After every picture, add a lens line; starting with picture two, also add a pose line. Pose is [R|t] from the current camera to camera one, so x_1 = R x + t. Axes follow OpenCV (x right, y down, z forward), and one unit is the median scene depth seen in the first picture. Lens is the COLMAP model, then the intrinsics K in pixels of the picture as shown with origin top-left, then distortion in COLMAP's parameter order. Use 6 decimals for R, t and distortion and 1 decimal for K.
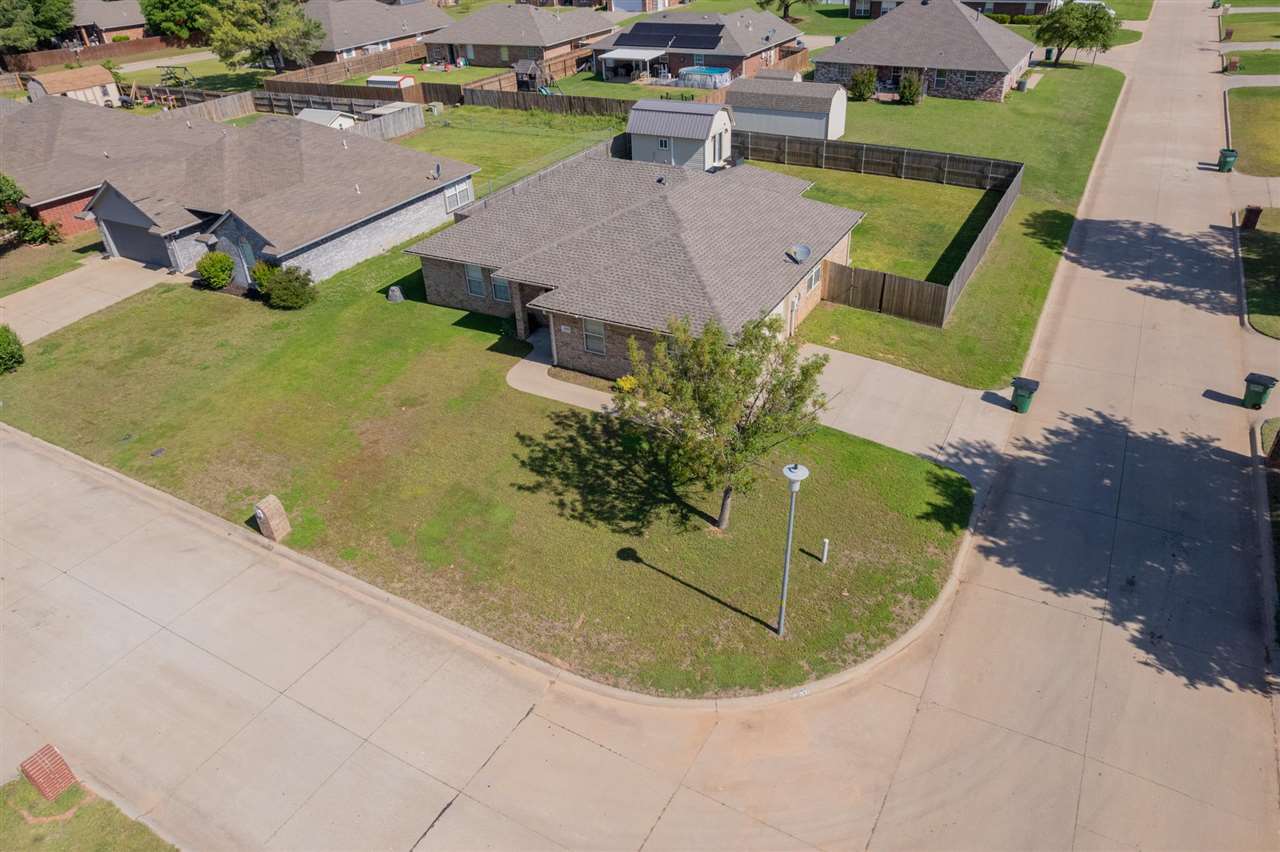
lens RADIAL K [[874.0, 0, 614.2], [0, 874.0, 429.0], [0, 0, 1]] dist [-0.088575, 0.077568]
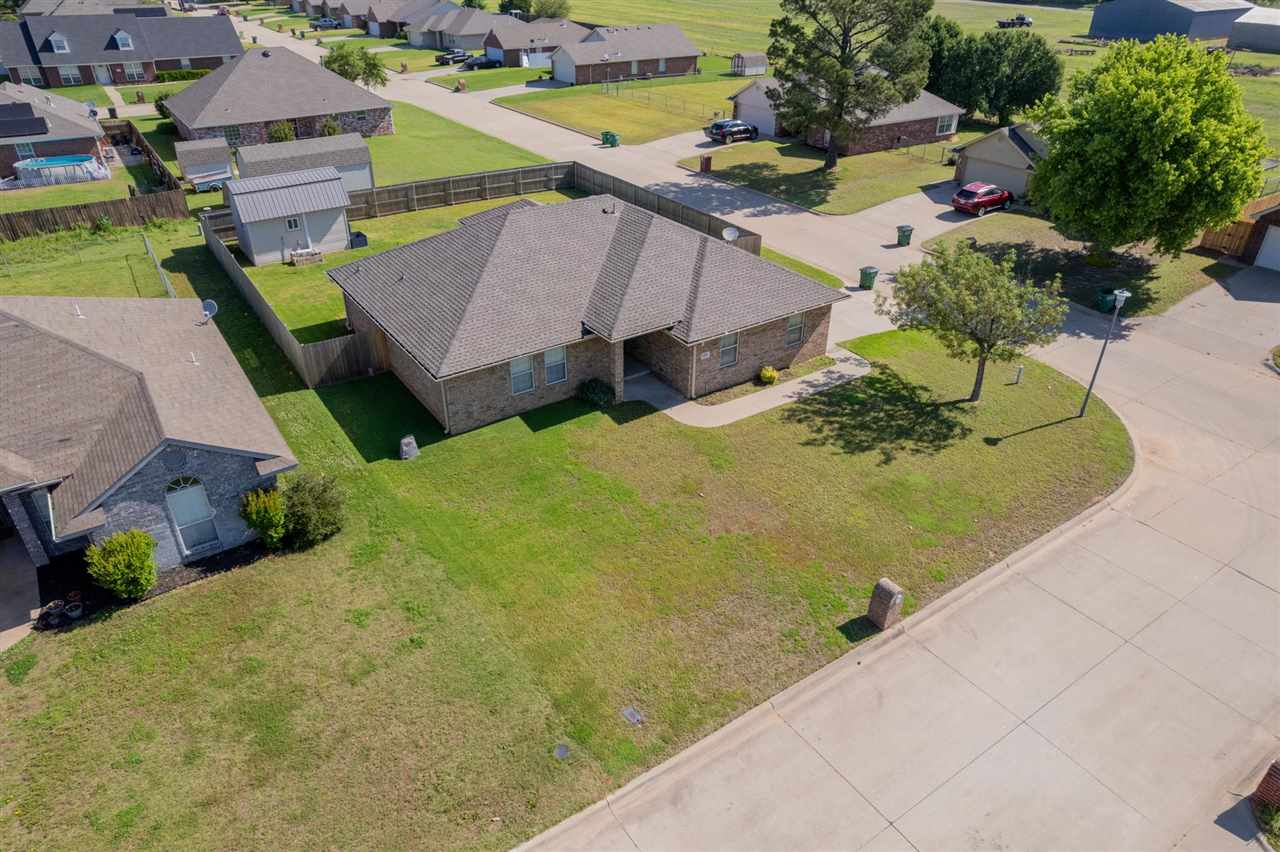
lens RADIAL K [[838.8, 0, 642.4], [0, 838.8, 446.7], [0, 0, 1]] dist [-0.080313, 0.067644]
pose [[0.421368, -0.436381, 0.794997, -0.754682], [0.458583, 0.858812, 0.228349, -0.233938], [-0.782400, 0.268353, 0.561993, 0.459320]]
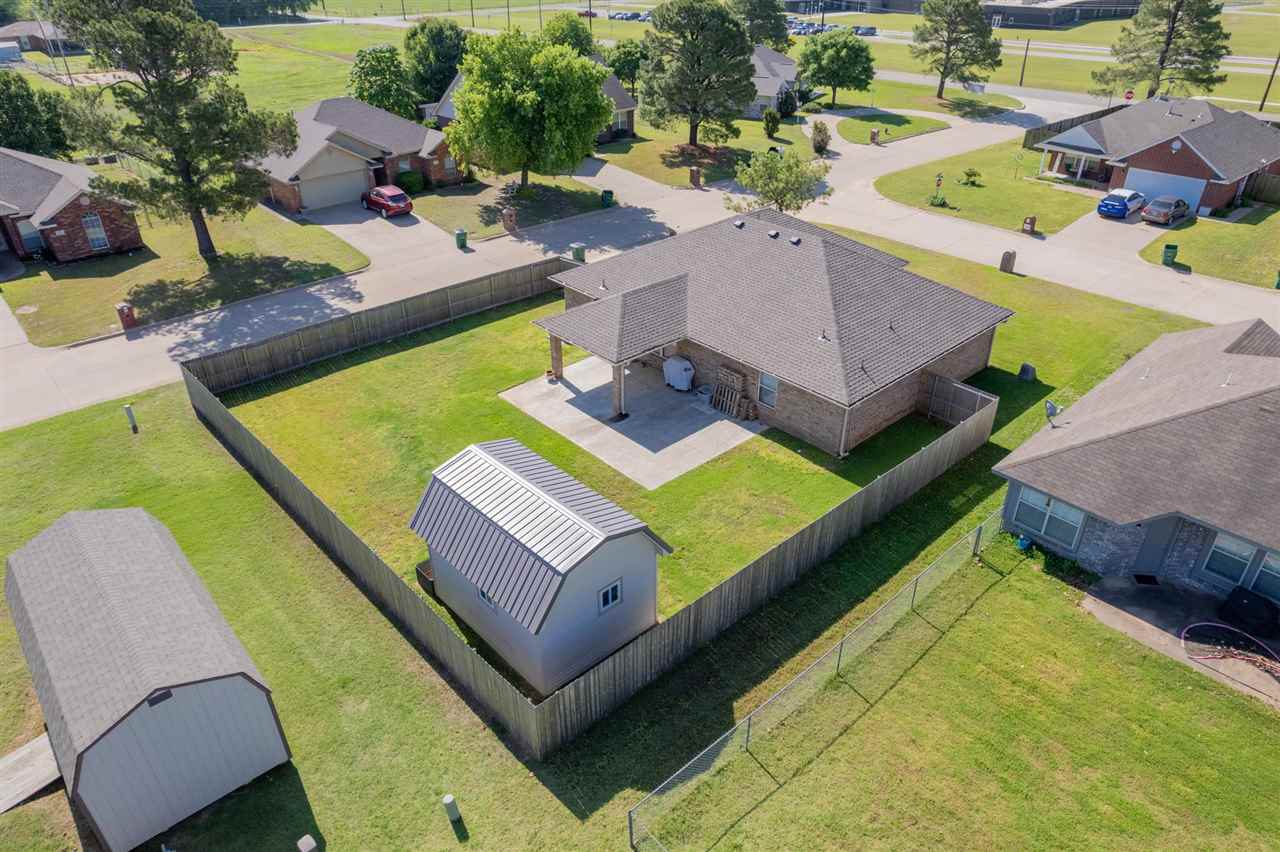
lens RADIAL K [[859.9, 0, 657.2], [0, 859.9, 427.5], [0, 0, 1]] dist [-0.085932, 0.074594]
pose [[-0.962107, -0.099122, 0.254017, -0.106096], [0.176329, 0.484412, 0.856886, -1.024211], [-0.207985, 0.869207, -0.448578, 1.607333]]
